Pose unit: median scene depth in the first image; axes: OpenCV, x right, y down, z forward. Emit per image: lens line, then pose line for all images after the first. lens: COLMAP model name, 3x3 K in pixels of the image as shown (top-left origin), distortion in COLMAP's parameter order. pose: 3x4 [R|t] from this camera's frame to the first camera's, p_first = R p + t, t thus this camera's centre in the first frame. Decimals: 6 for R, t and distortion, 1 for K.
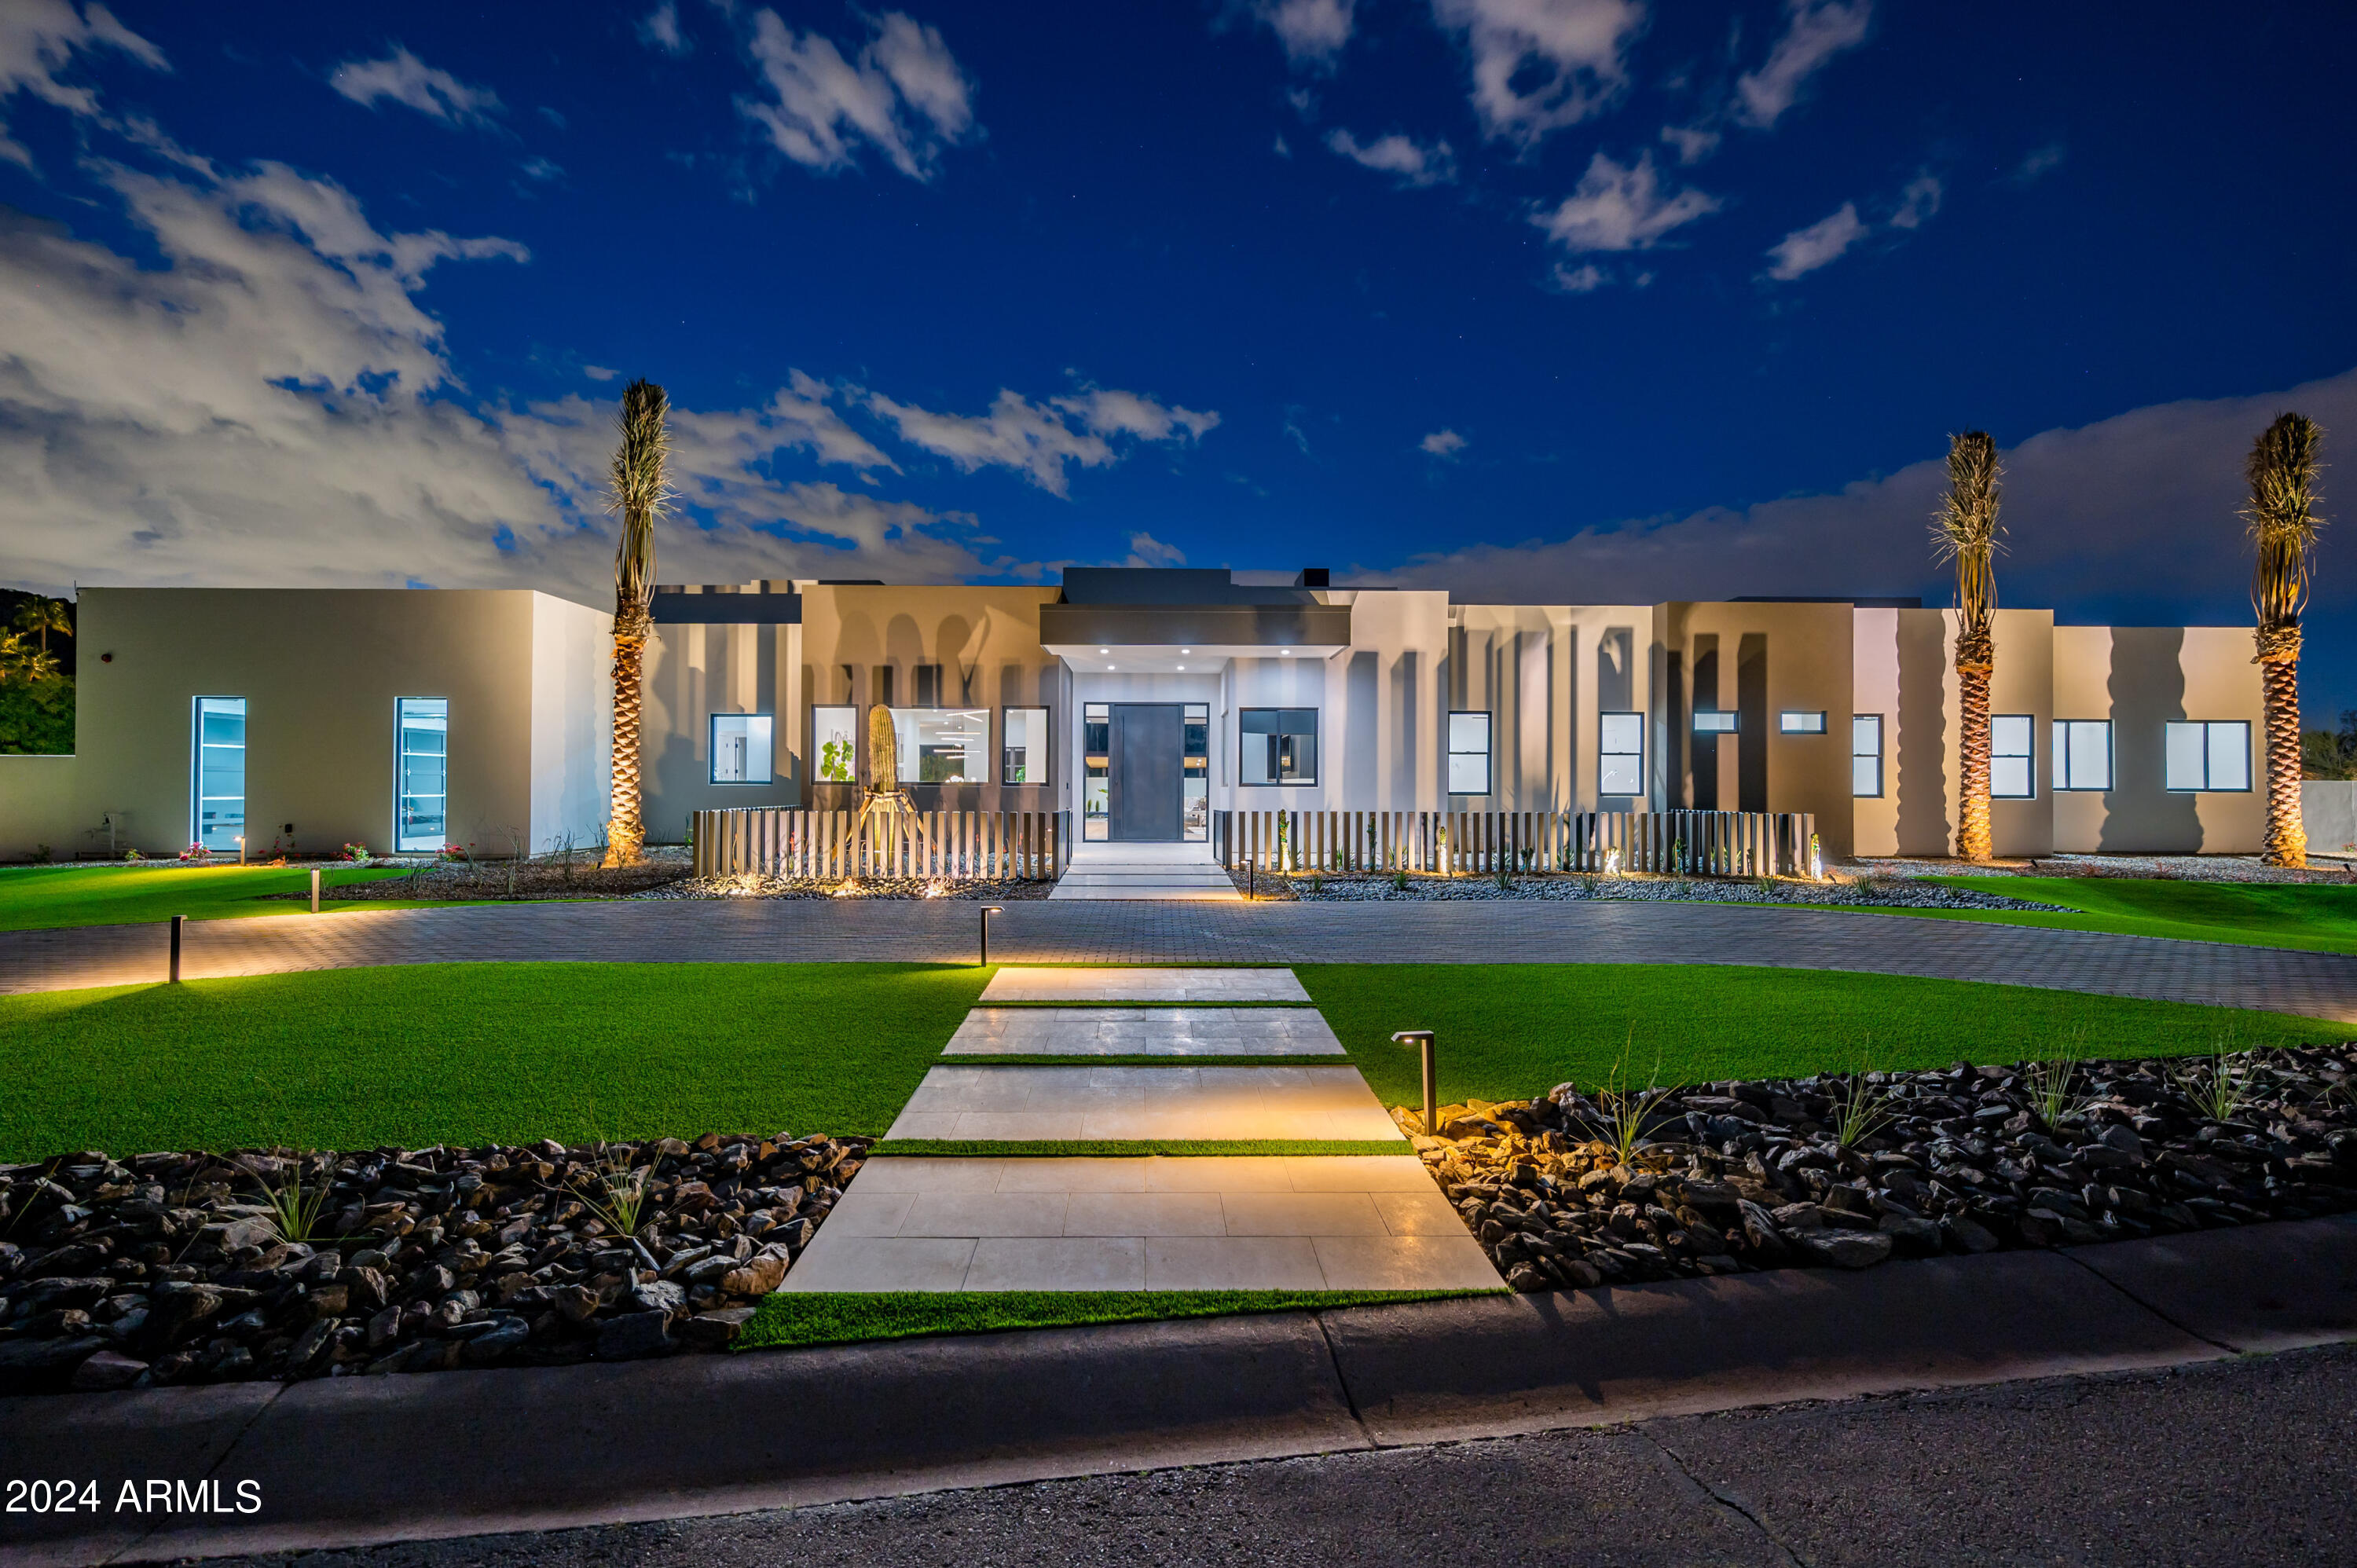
lens RADIAL K [[1091.8, 0, 1178.5], [0, 1091.8, 784.0], [0, 0, 1]] dist [0.000363, 0.000011]
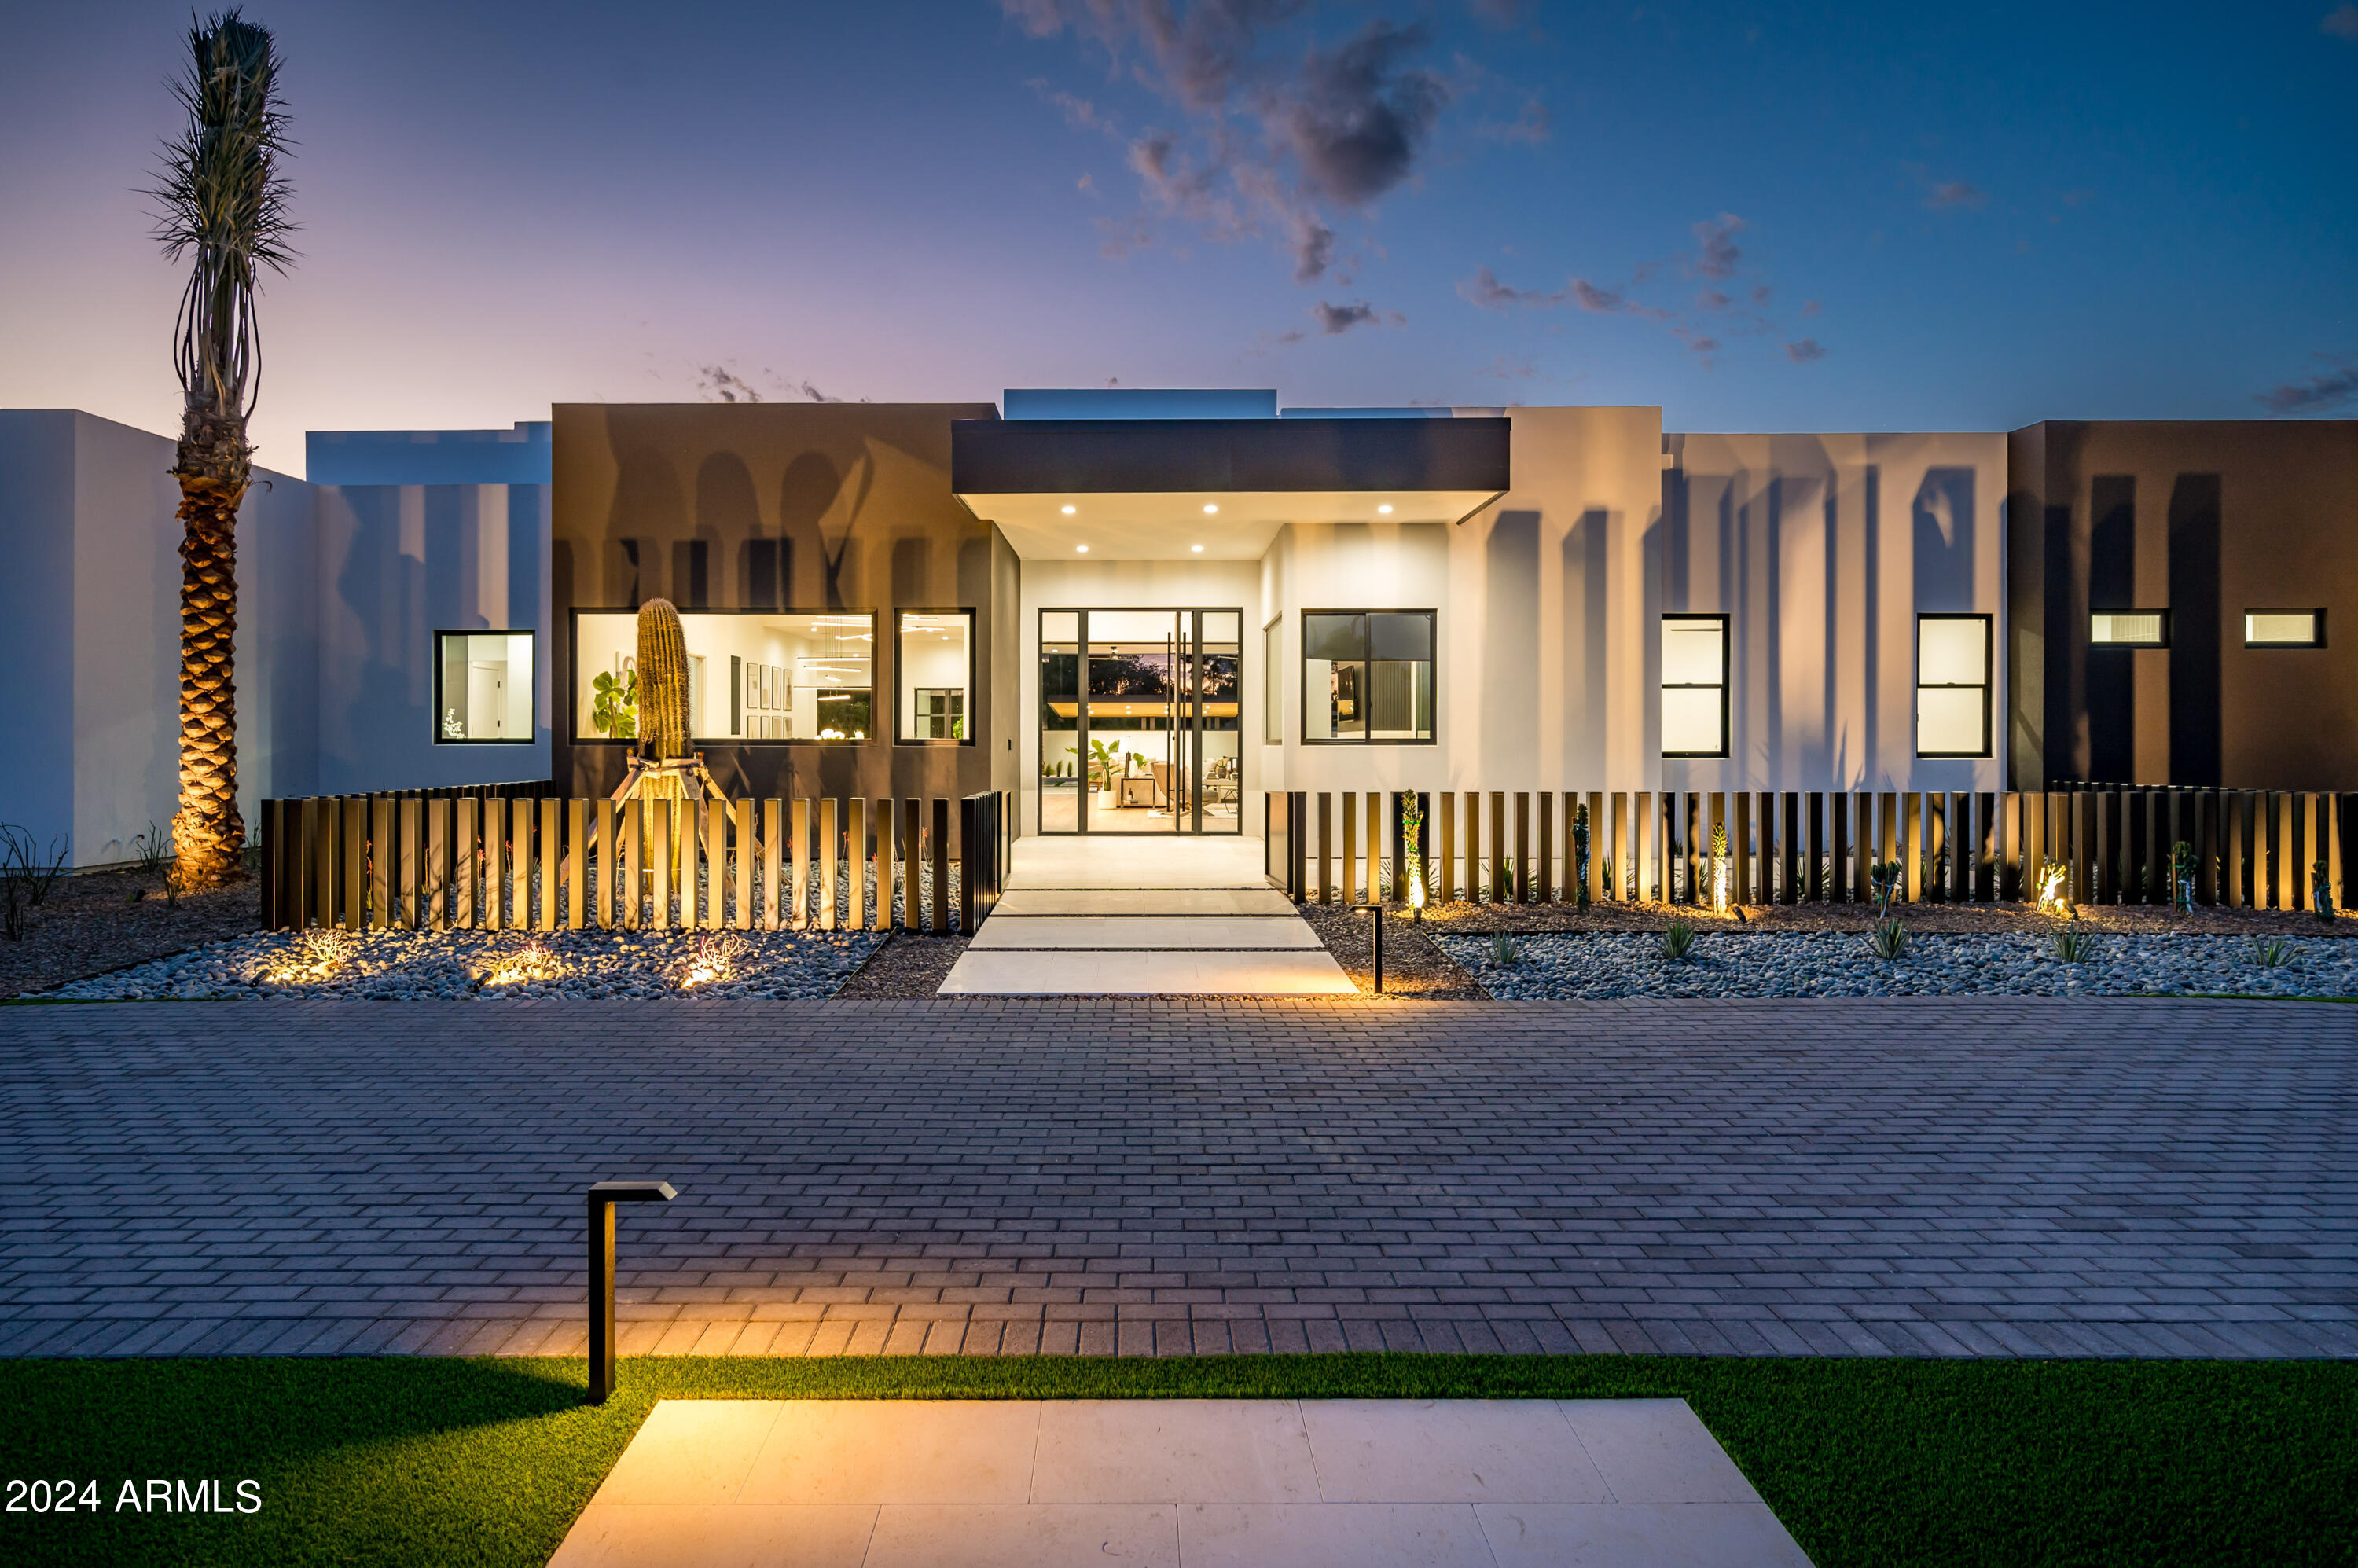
lens RADIAL K [[1321.8, 0, 1179.0], [0, 1321.8, 784.0], [0, 0, 1]] dist [0.002014, -0.000022]
pose [[0.999986, -0.004759, 0.002356, -0.011876], [0.004678, 0.999439, 0.033150, -0.000441], [-0.002513, -0.033139, 0.999448, 0.298523]]
